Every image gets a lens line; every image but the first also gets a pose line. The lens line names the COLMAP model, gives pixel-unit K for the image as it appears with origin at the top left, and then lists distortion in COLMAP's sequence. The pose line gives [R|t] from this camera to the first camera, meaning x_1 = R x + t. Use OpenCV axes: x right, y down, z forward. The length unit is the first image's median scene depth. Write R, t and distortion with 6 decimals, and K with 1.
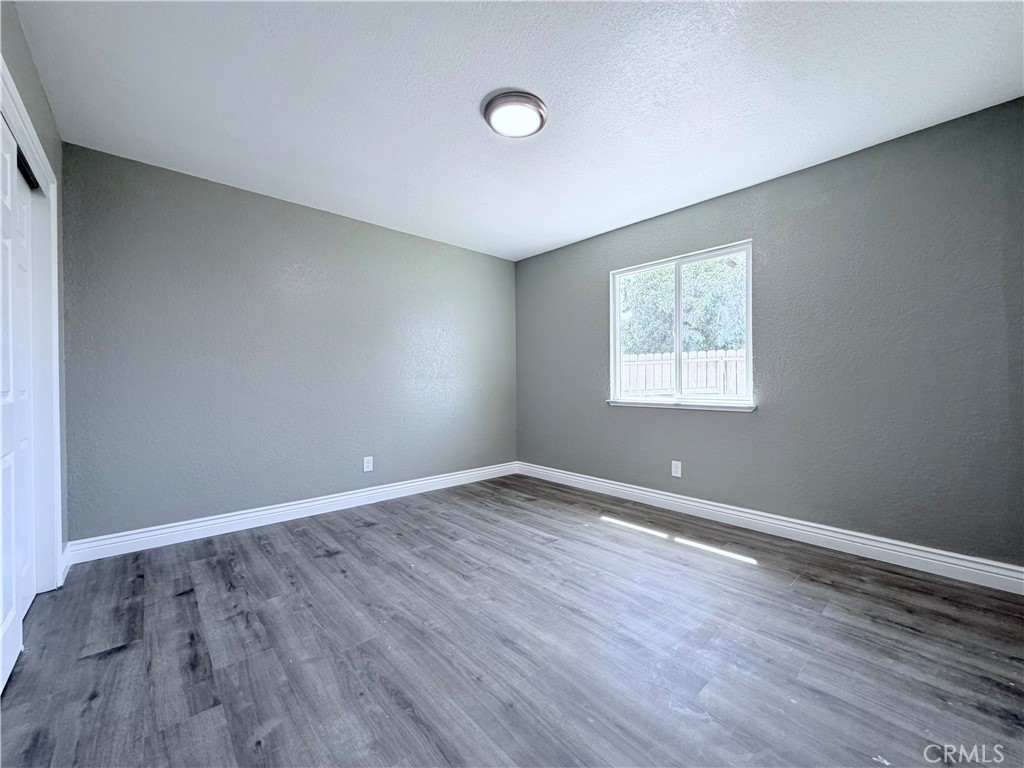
lens RADIAL K [[409.6, 0, 510.5], [0, 409.6, 383.3], [0, 0, 1]] dist [0.000015, 0.000438]
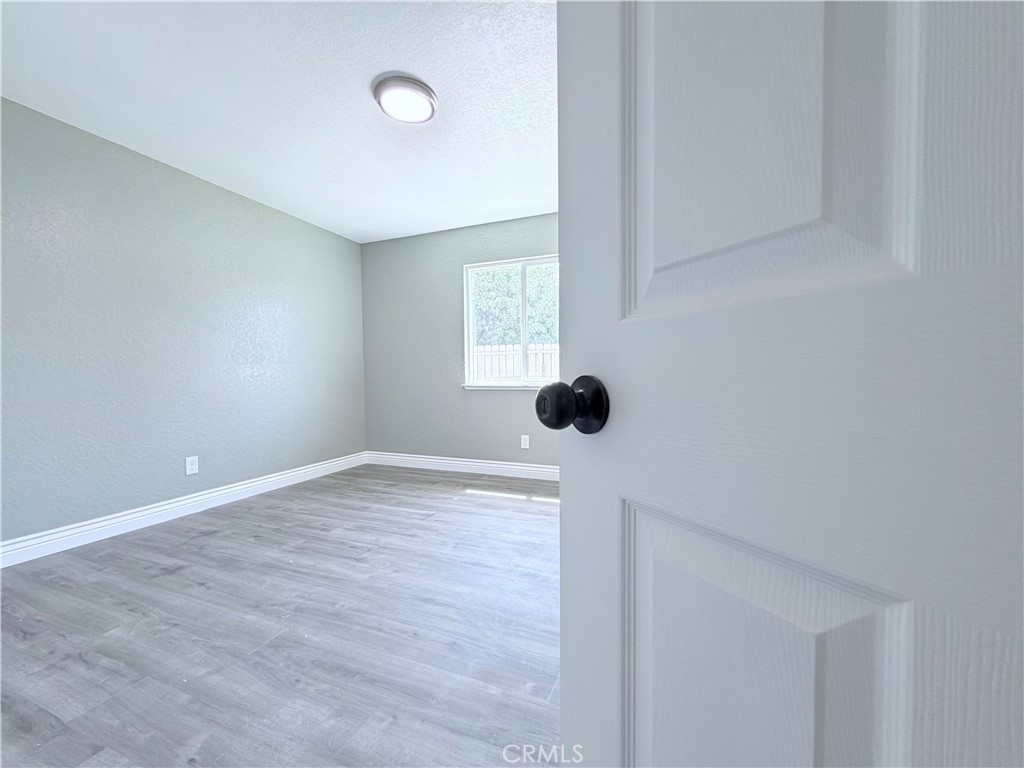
lens RADIAL K [[407.5, 0, 512.0], [0, 407.5, 384.0], [0, 0, 1]] dist [-0.001802, 0.000220]
pose [[0.899393, -0.014109, 0.436913, -0.165063], [0.007052, 0.999817, 0.017770, 0.029611], [-0.437084, -0.012901, 0.899328, -0.029484]]
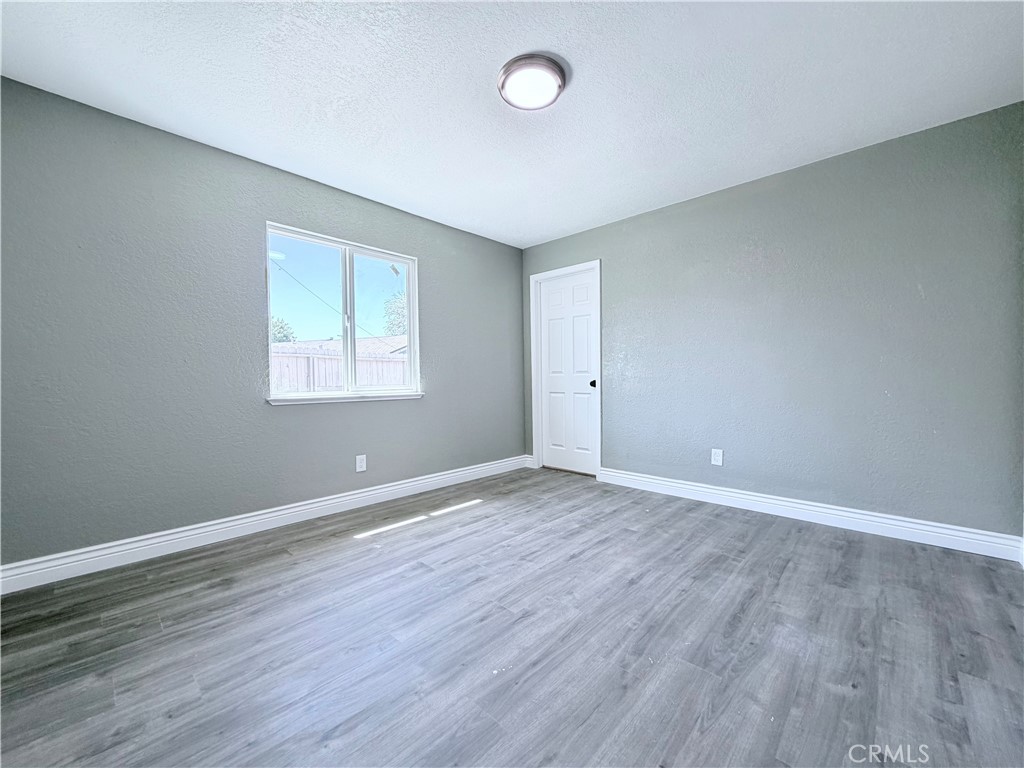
lens RADIAL K [[409.6, 0, 510.5], [0, 409.6, 383.3], [0, 0, 1]] dist [0.000015, 0.000438]
pose [[-0.081344, -0.011031, 0.996625, -0.735321], [0.008576, 0.999894, 0.011767, 0.014003], [-0.996649, 0.009504, -0.081241, 0.902387]]
